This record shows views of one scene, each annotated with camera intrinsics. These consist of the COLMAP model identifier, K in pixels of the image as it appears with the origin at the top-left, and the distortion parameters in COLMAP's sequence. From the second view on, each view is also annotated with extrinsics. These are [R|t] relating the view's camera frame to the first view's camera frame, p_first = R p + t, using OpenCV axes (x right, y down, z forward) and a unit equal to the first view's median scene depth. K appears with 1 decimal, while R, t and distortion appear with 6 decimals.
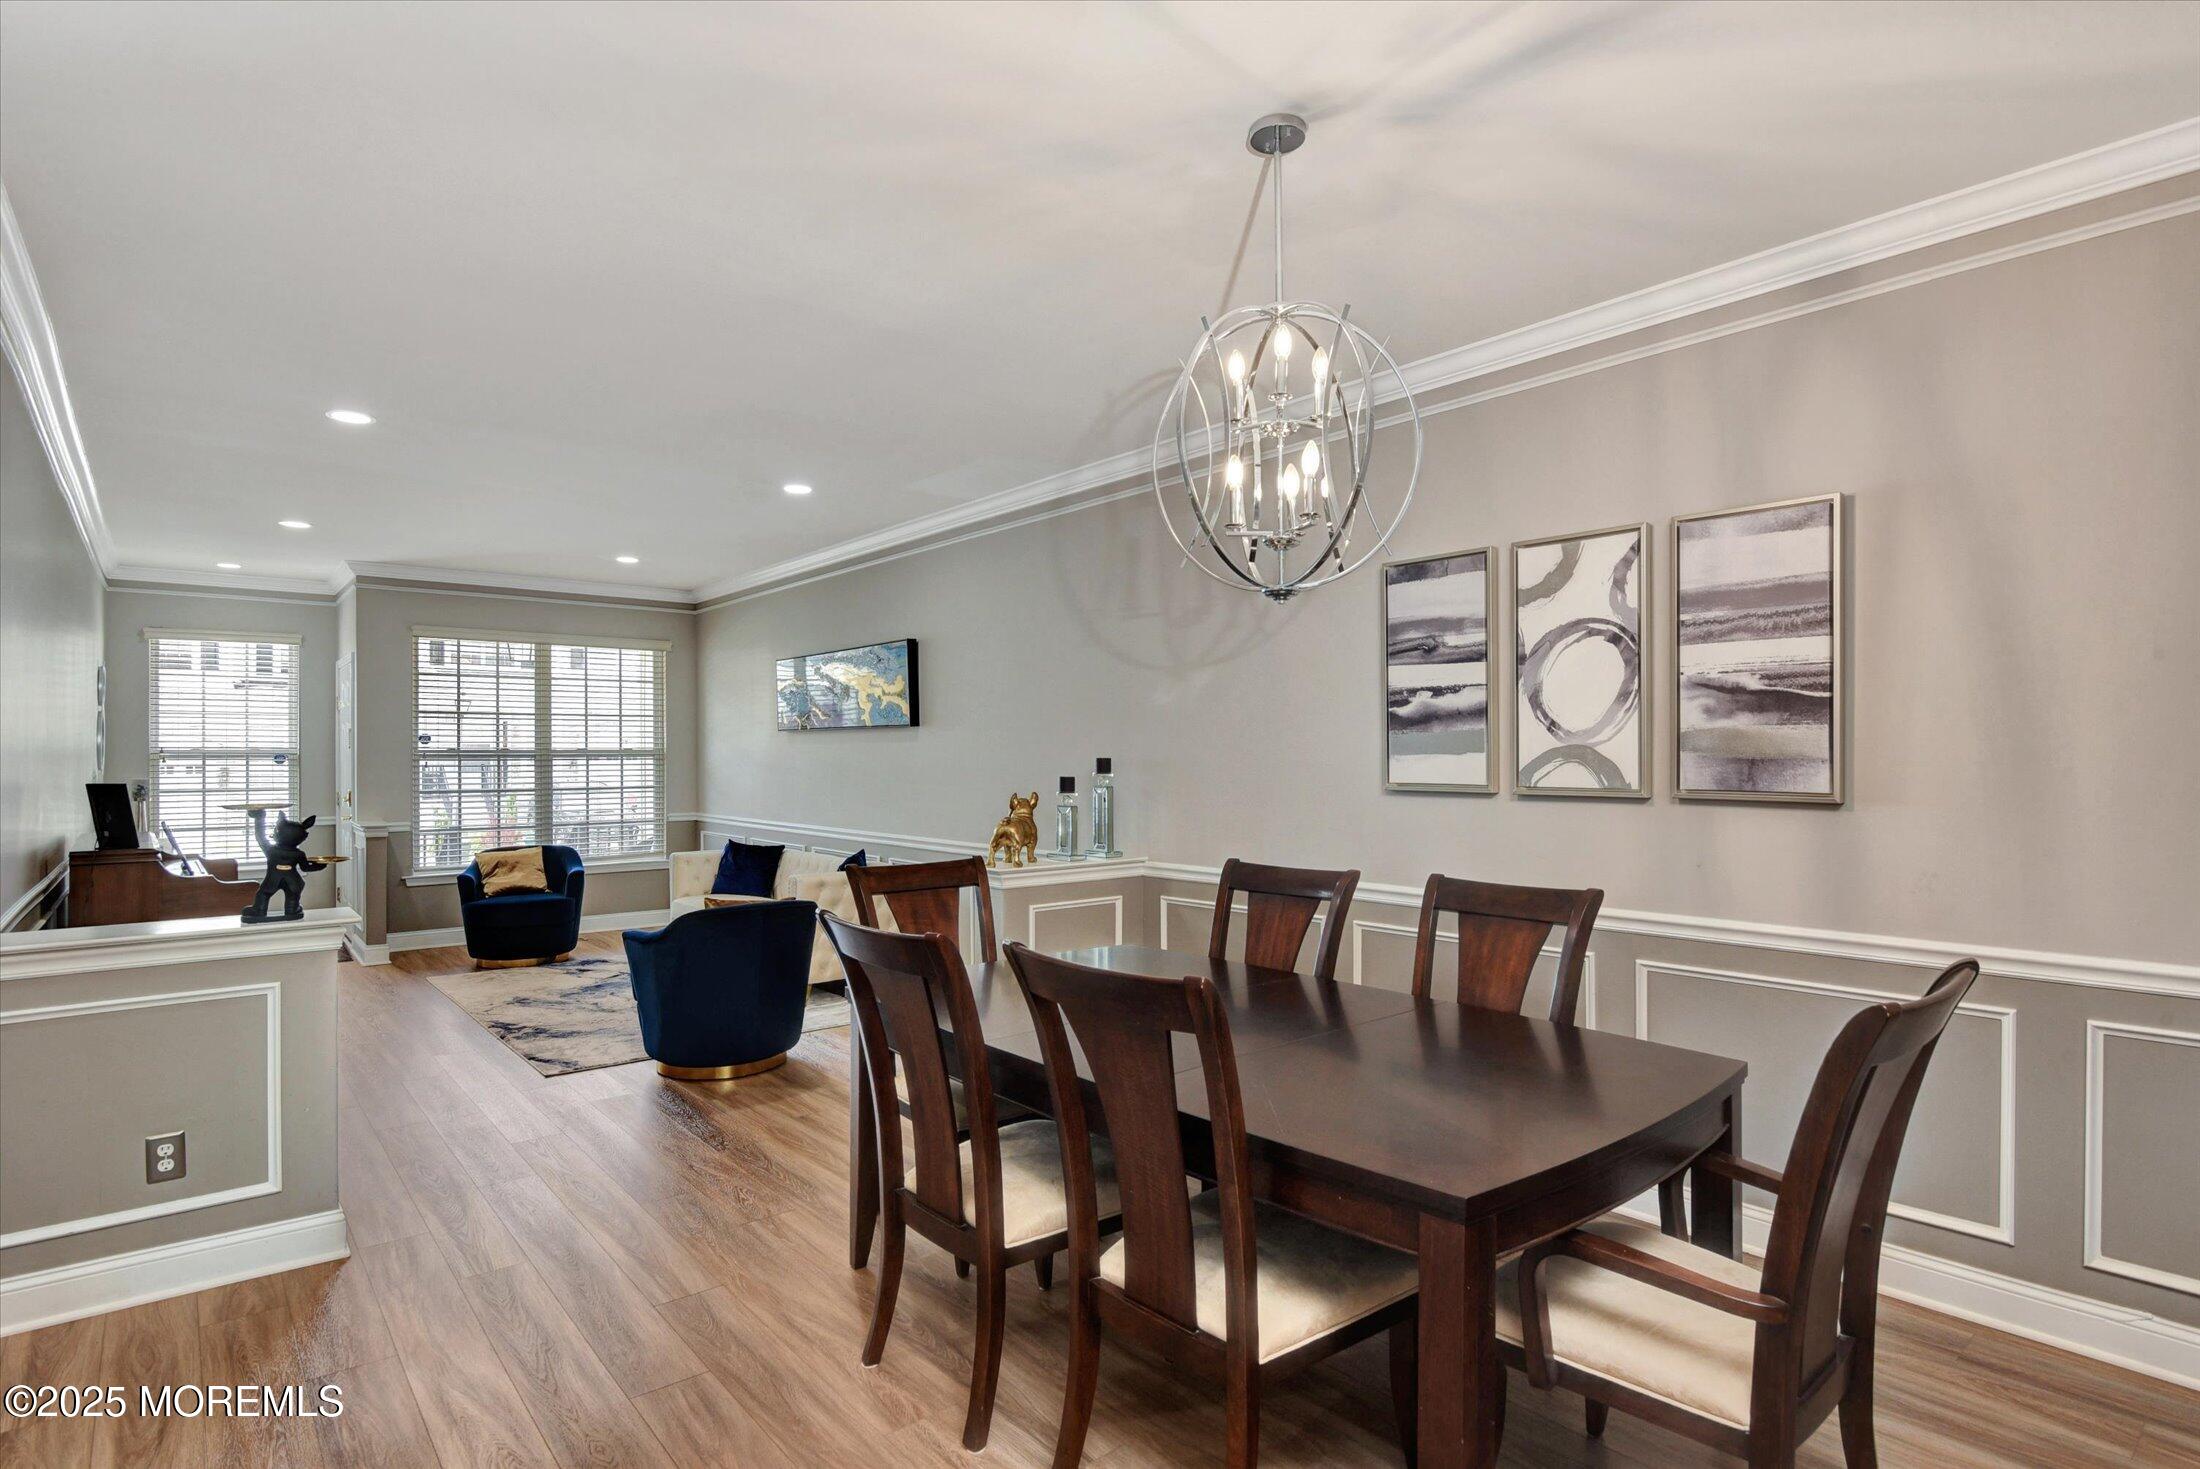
lens RADIAL K [[1126.9, 0, 1097.2], [0, 1126.9, 744.8], [0, 0, 1]] dist [-0.011959, -0.002377]
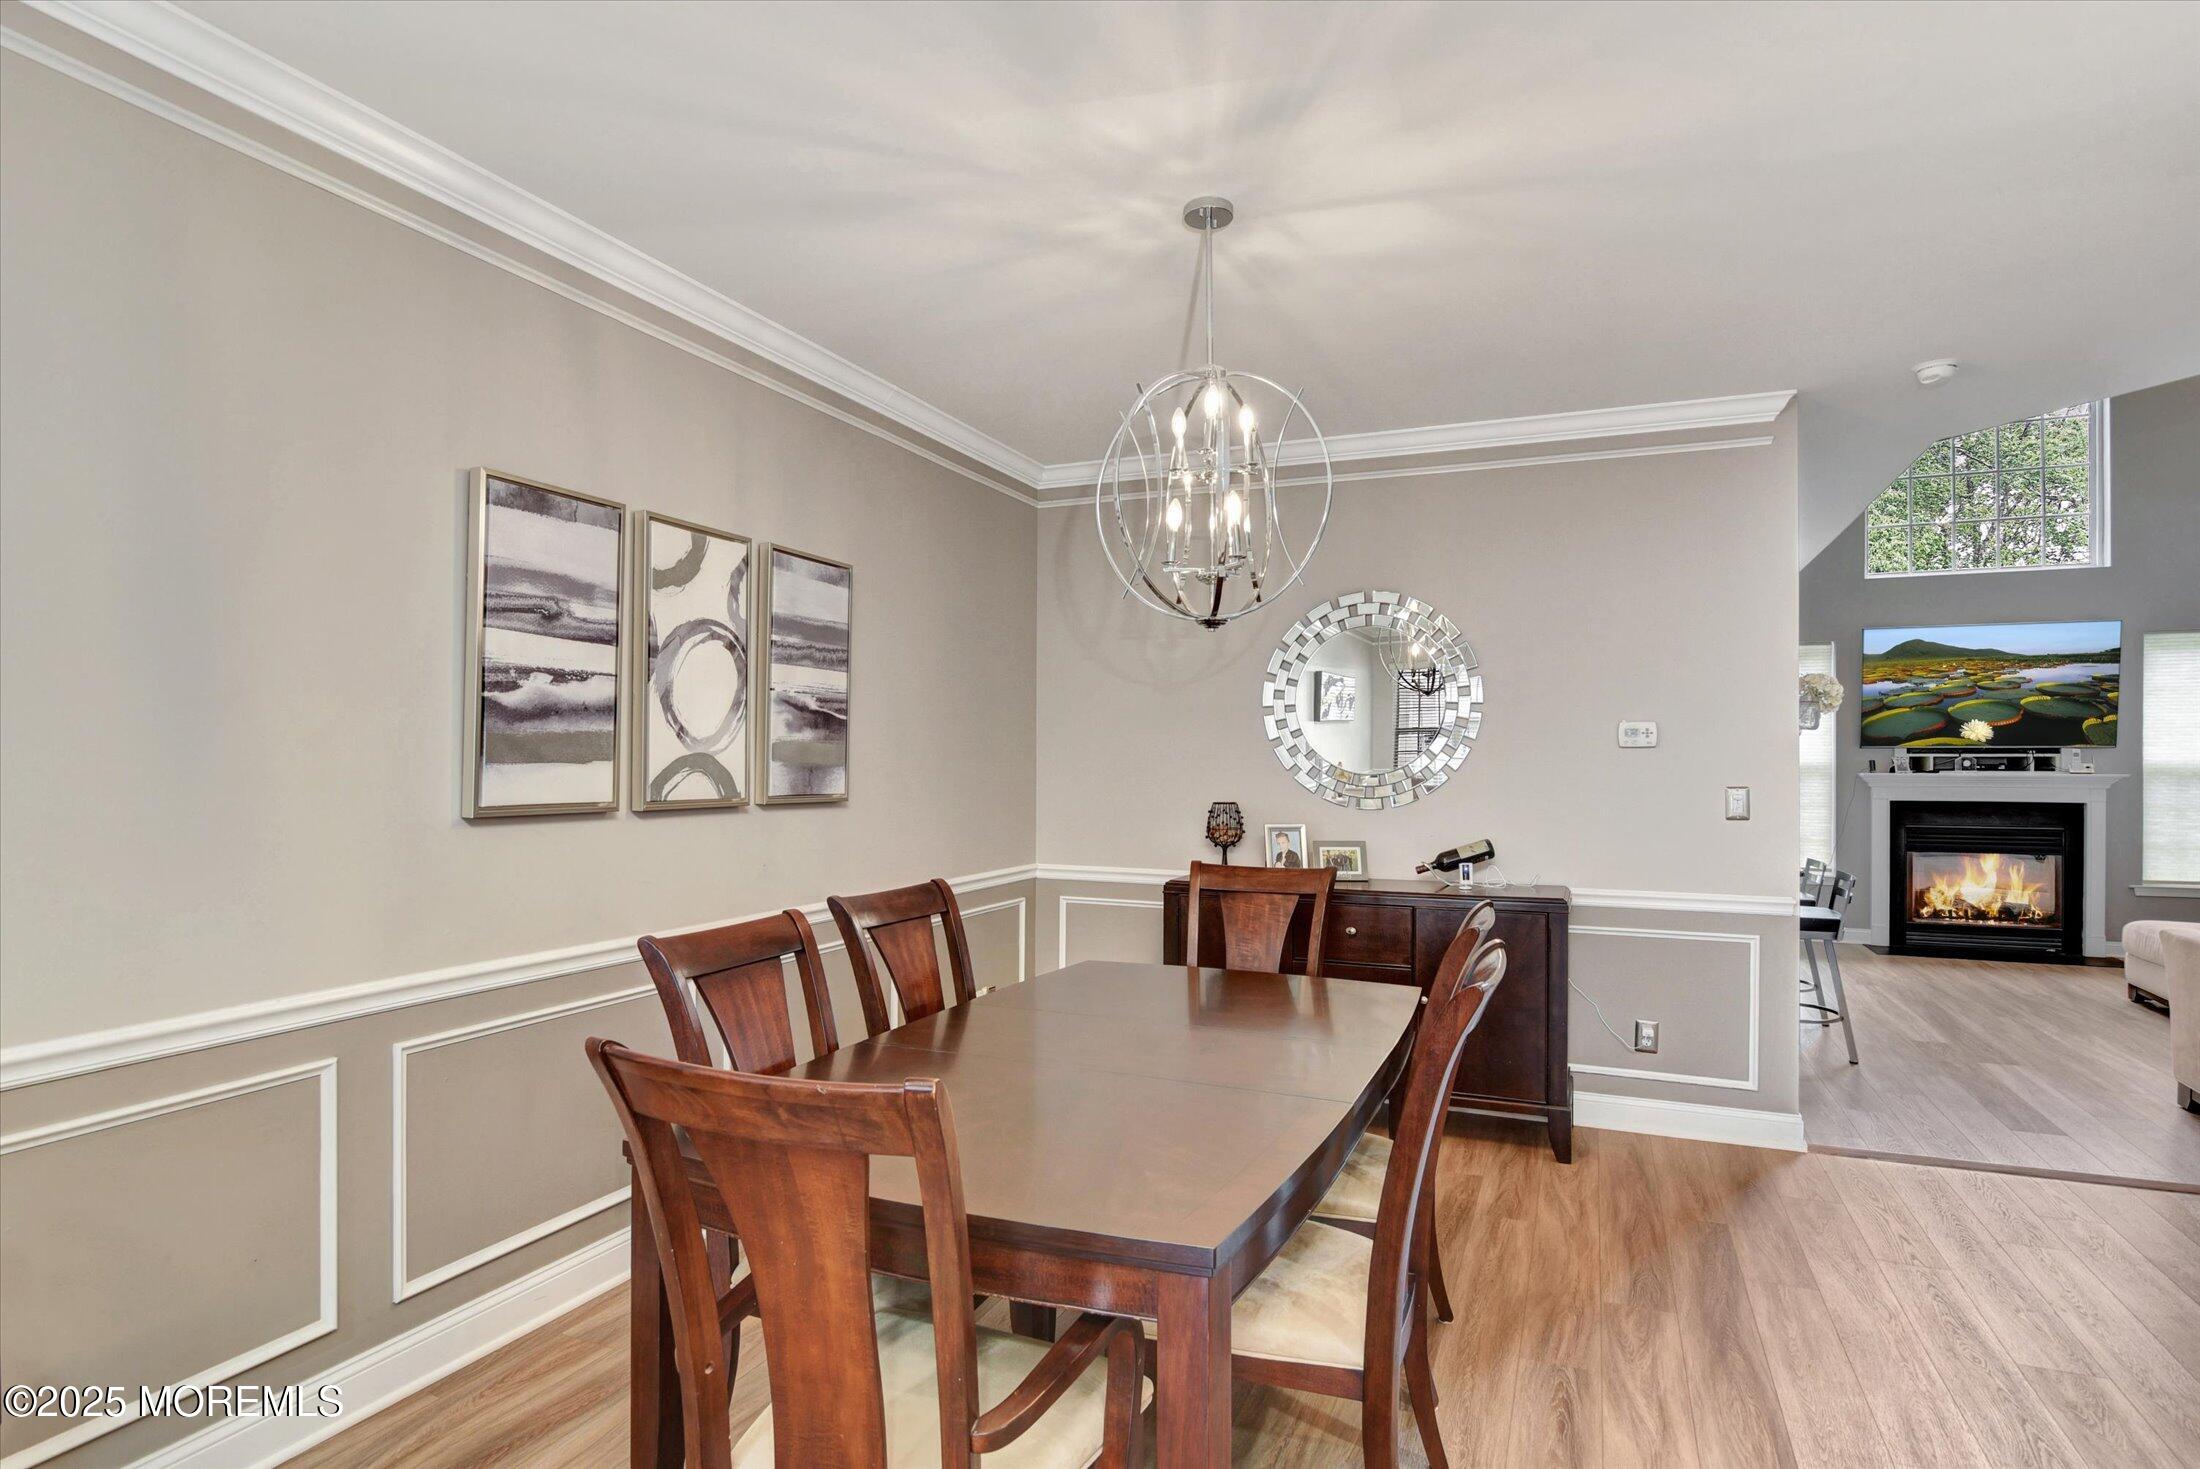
lens RADIAL K [[1126.9, 0, 1095.9], [0, 1126.9, 746.3], [0, 0, 1]] dist [-0.011959, -0.002377]
pose [[-0.446179, 0.017882, 0.894765, -0.503570], [-0.004086, 0.999749, -0.022018, 0.012390], [-0.894934, -0.013480, -0.445994, 1.024353]]
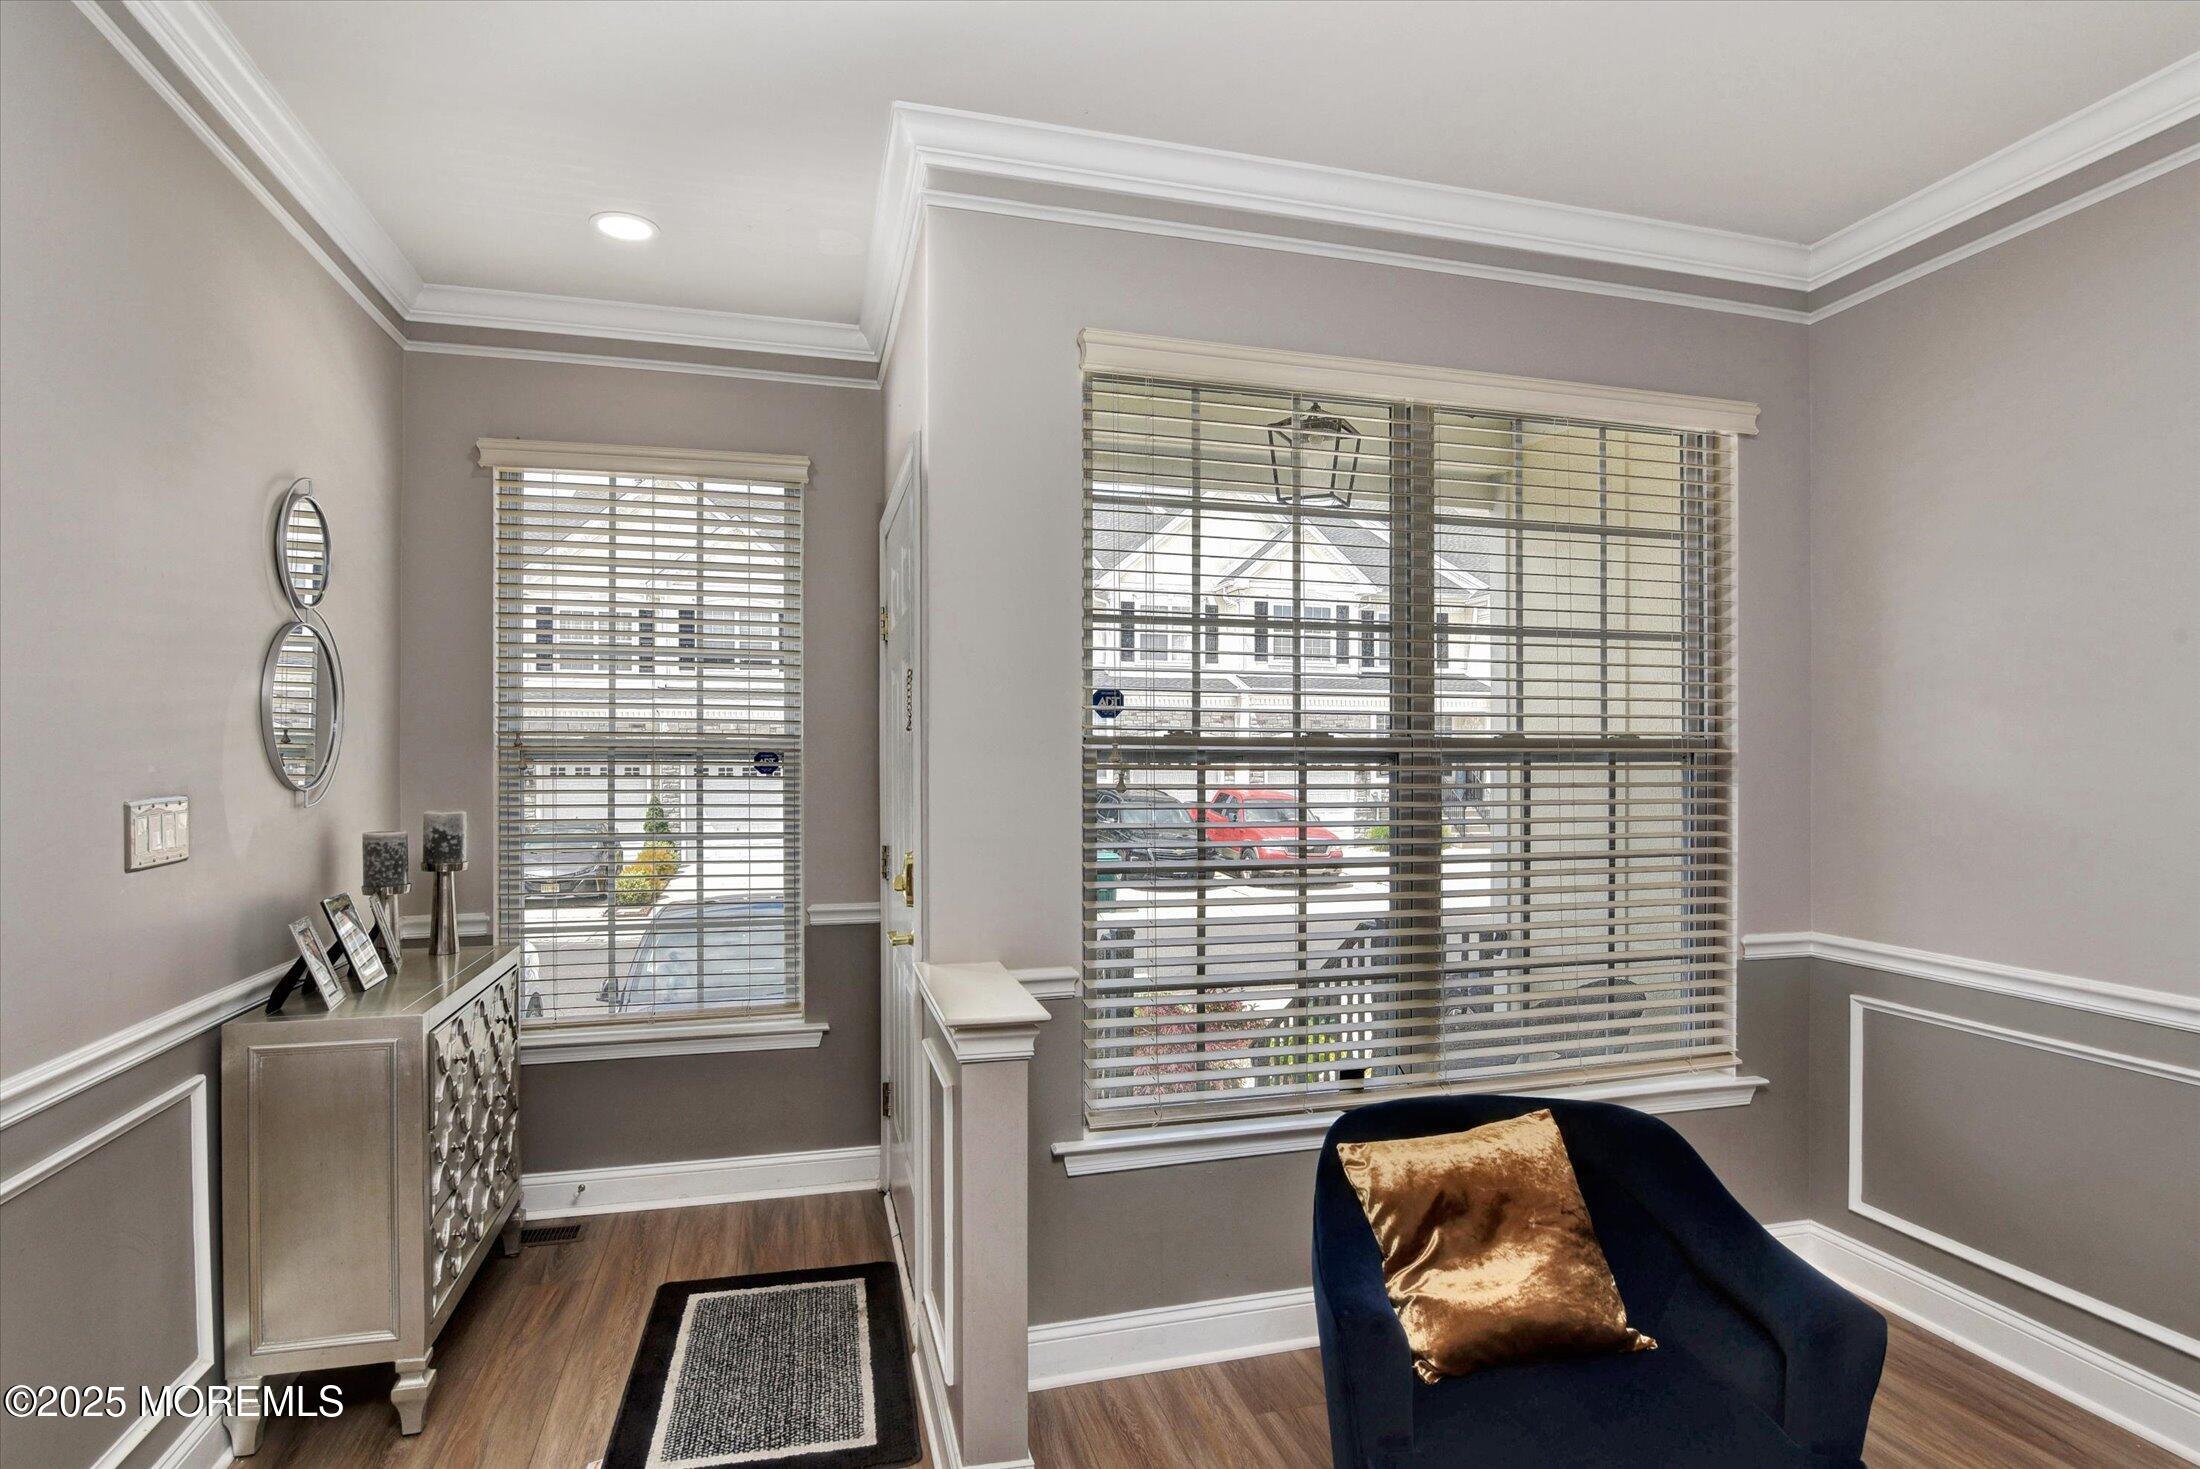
lens RADIAL K [[1126.9, 0, 1117.9], [0, 1126.9, 768.3], [0, 0, 1]] dist [-0.011959, -0.002377]
pose [[0.916831, 0.007623, -0.399203, -1.016916], [0.000645, 0.999788, 0.020572, 0.015562], [0.399276, -0.019119, 0.916632, 1.533041]]
